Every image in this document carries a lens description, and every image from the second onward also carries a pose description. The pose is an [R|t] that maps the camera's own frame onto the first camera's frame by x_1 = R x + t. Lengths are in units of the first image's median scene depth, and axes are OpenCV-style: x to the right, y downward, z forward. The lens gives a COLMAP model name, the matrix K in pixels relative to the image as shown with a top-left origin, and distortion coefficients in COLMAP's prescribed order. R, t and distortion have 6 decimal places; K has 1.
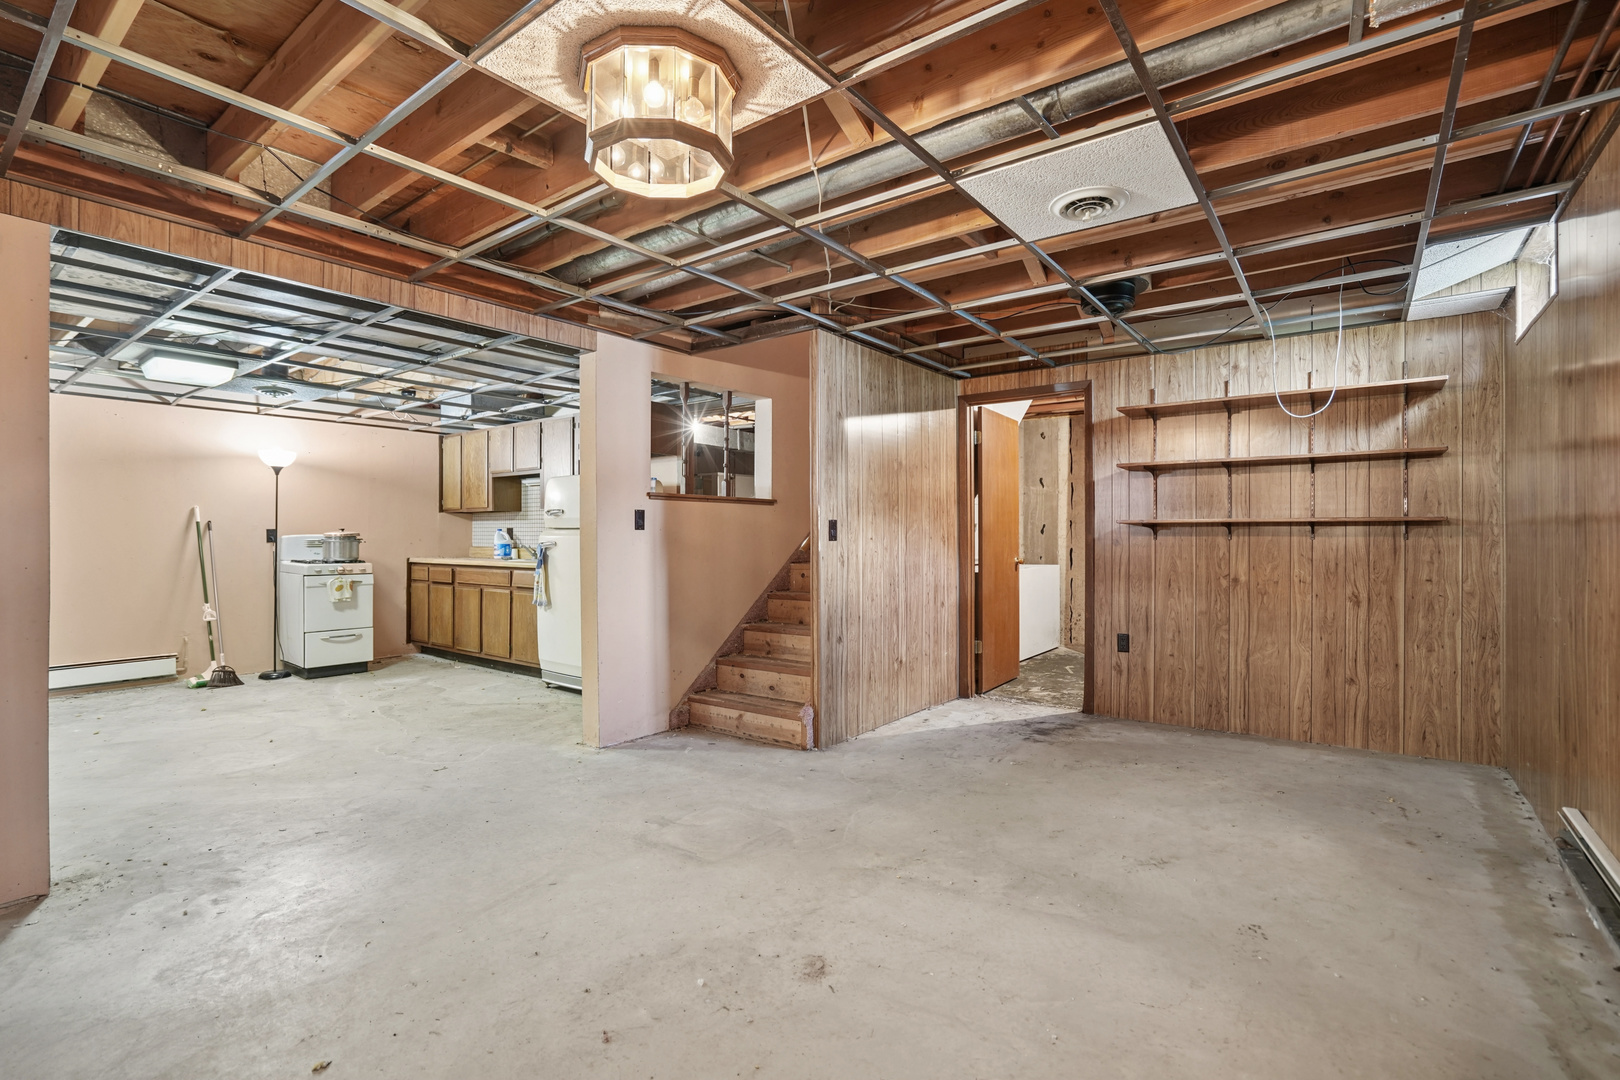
lens RADIAL K [[745.9, 0, 803.6], [0, 745.9, 540.6], [0, 0, 1]] dist [-0.008430, 0.002497]
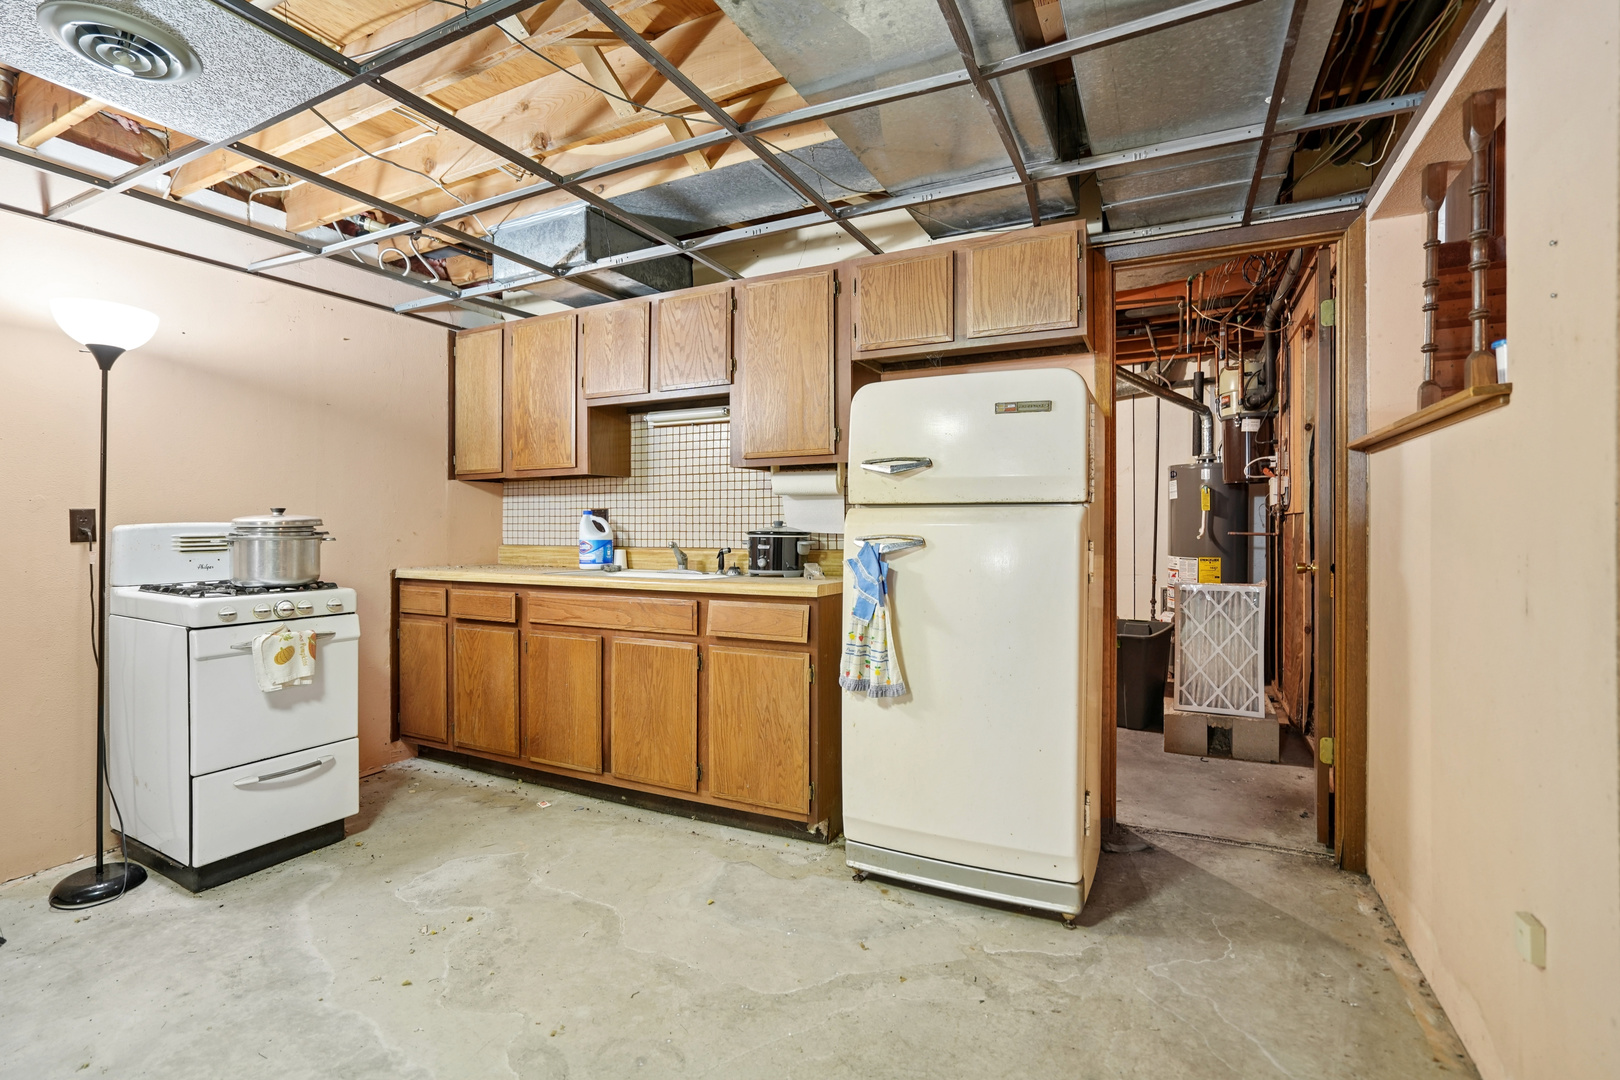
lens RADIAL K [[745.9, 0, 810.3], [0, 745.9, 528.4], [0, 0, 1]] dist [-0.008430, 0.002497]
pose [[0.981951, -0.003782, 0.189096, -0.403590], [0.003887, 0.999992, -0.000188, -0.003489], [-0.189093, 0.000919, 0.981959, 0.528408]]
